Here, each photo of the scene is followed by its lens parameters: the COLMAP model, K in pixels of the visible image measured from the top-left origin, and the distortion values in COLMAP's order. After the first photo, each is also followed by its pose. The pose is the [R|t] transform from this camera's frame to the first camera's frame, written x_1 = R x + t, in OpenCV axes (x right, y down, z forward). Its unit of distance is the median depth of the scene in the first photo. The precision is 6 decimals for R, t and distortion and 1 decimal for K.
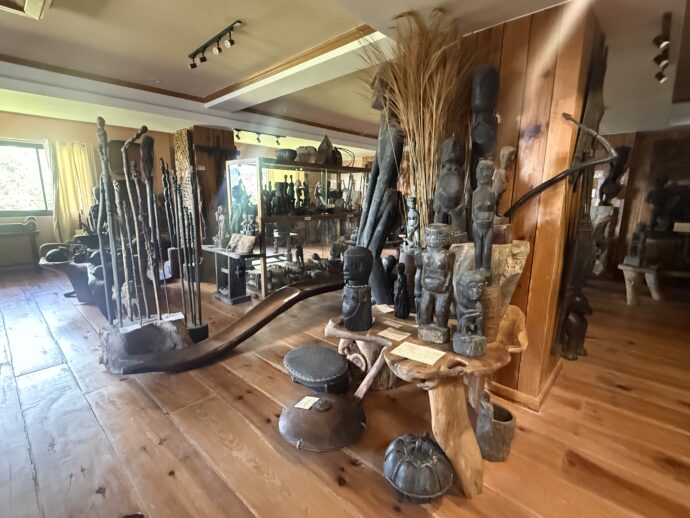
lens RADIAL K [[328.1, 0, 346.1], [0, 328.1, 259.1], [0, 0, 1]] dist [-0.002432, 0.000062]
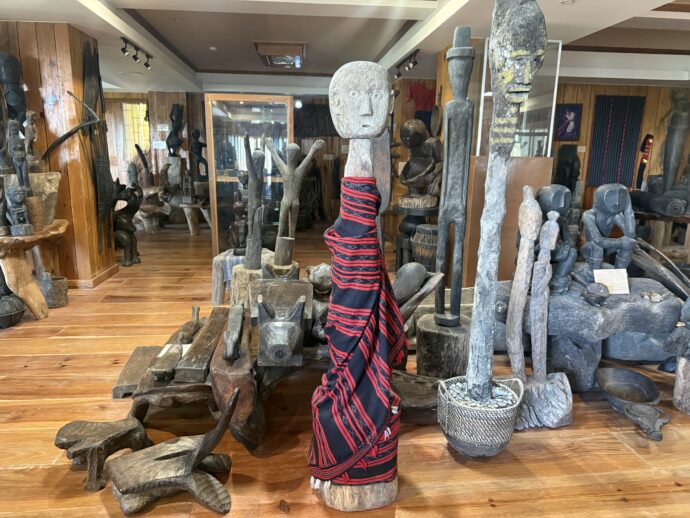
lens RADIAL K [[487.5, 0, 344.7], [0, 487.5, 260.0], [0, 0, 1]] dist [-0.012184, -0.007117]
pose [[0.650342, -0.158454, 0.742932, -0.345504], [0.137082, 0.986427, 0.090389, 0.343054], [-0.747171, 0.043059, 0.663236, -1.554935]]
